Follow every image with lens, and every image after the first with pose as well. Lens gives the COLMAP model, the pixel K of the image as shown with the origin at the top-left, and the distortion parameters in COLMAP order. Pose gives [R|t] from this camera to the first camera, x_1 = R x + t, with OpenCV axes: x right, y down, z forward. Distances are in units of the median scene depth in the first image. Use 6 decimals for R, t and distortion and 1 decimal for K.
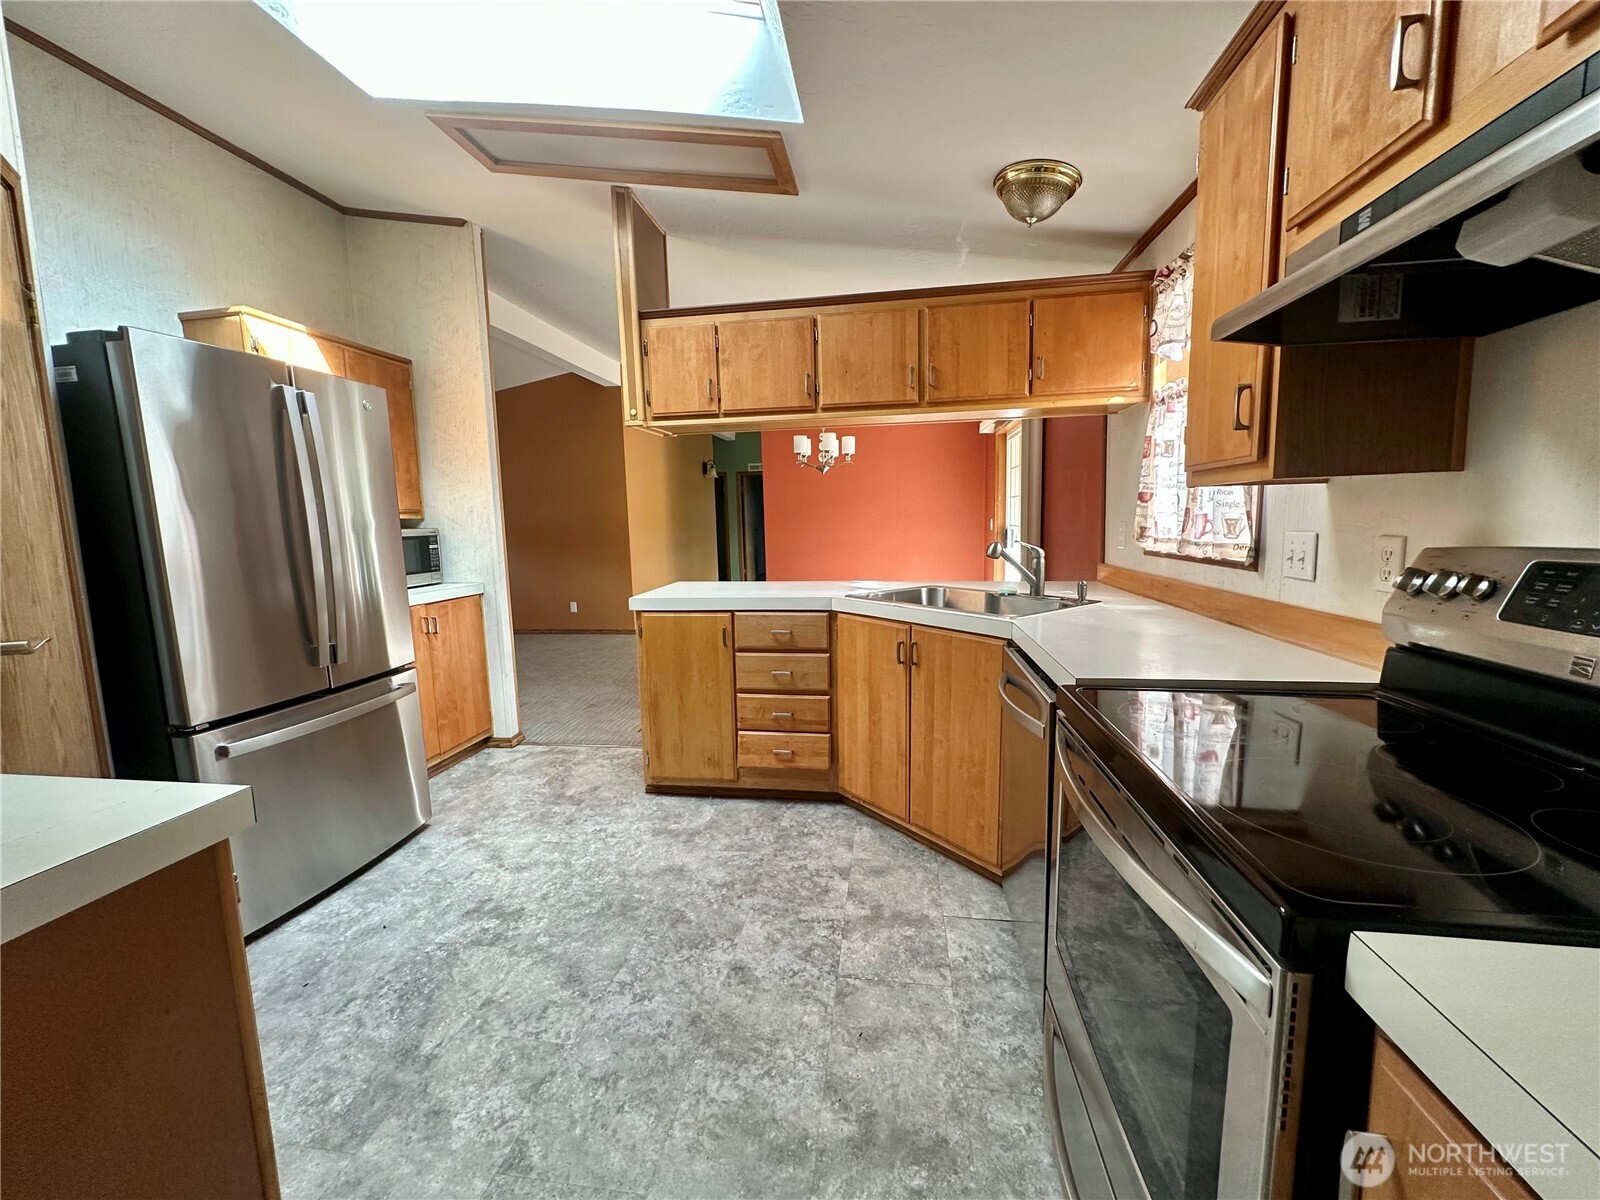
lens RADIAL K [[637.9, 0, 794.7], [0, 637.9, 600.6], [0, 0, 1]] dist [0.000612, -0.000922]
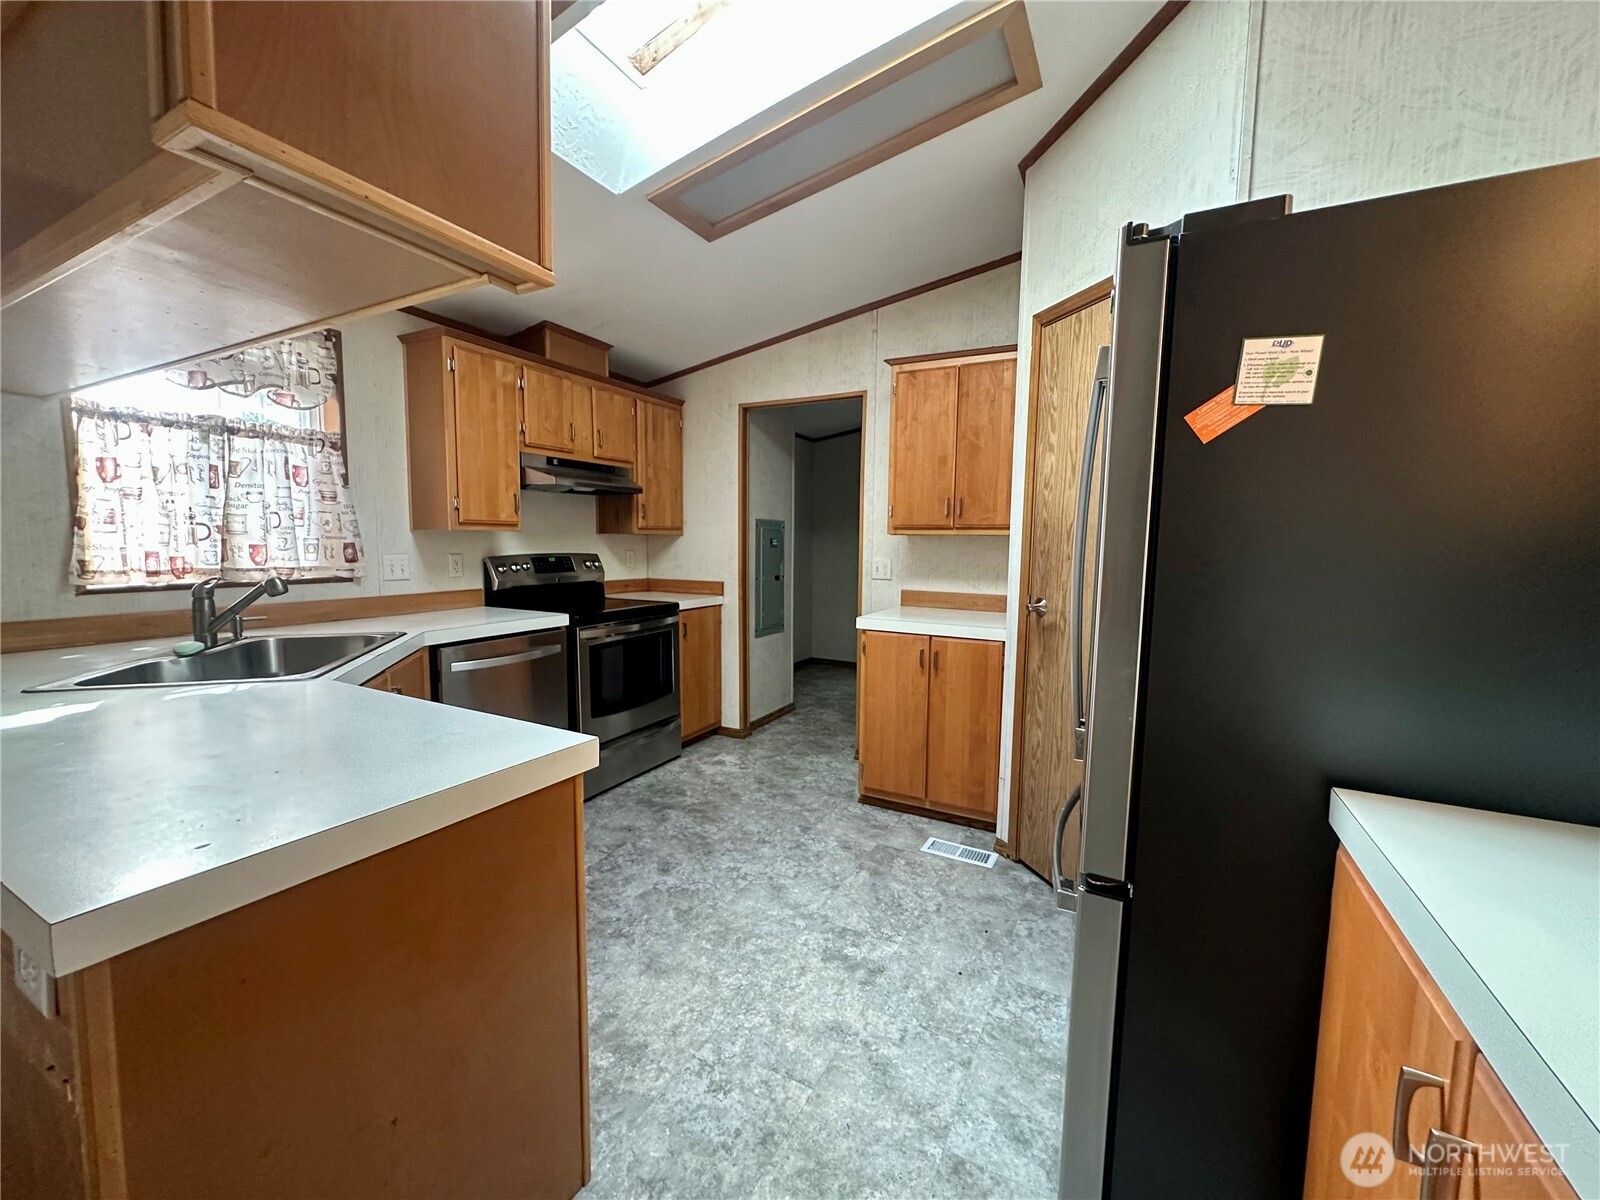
lens RADIAL K [[637.9, 0, 799.5], [0, 637.9, 597.4], [0, 0, 1]] dist [0.000612, -0.000922]
pose [[-0.945014, -0.018376, 0.326513, -0.738579], [0.049766, 0.978711, 0.199116, -0.239861], [-0.323221, 0.204417, -0.923981, 1.893960]]
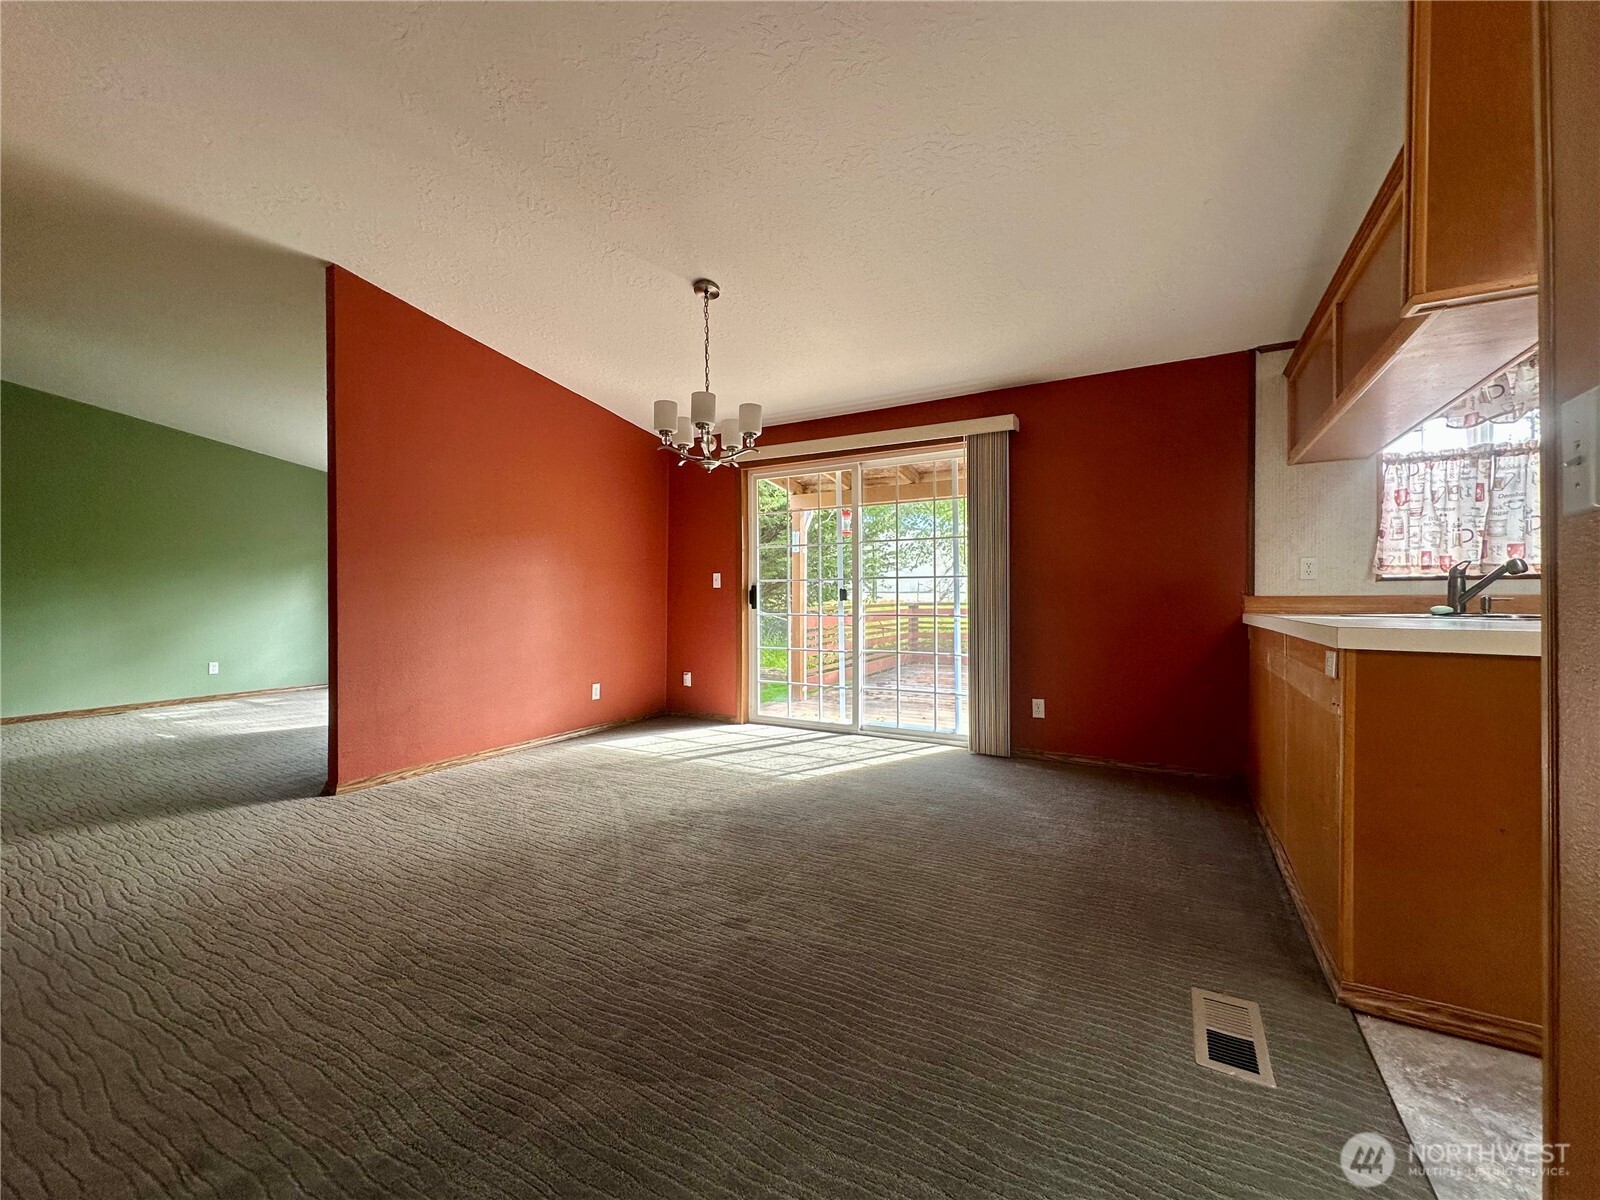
lens RADIAL K [[637.9, 0, 800.2], [0, 637.9, 603.4], [0, 0, 1]] dist [0.000612, -0.000922]
pose [[0.354813, 0.012901, 0.934848, -1.304032], [0.115053, 0.991702, -0.057353, -0.113336], [-0.927831, 0.127907, 0.350385, 2.104928]]
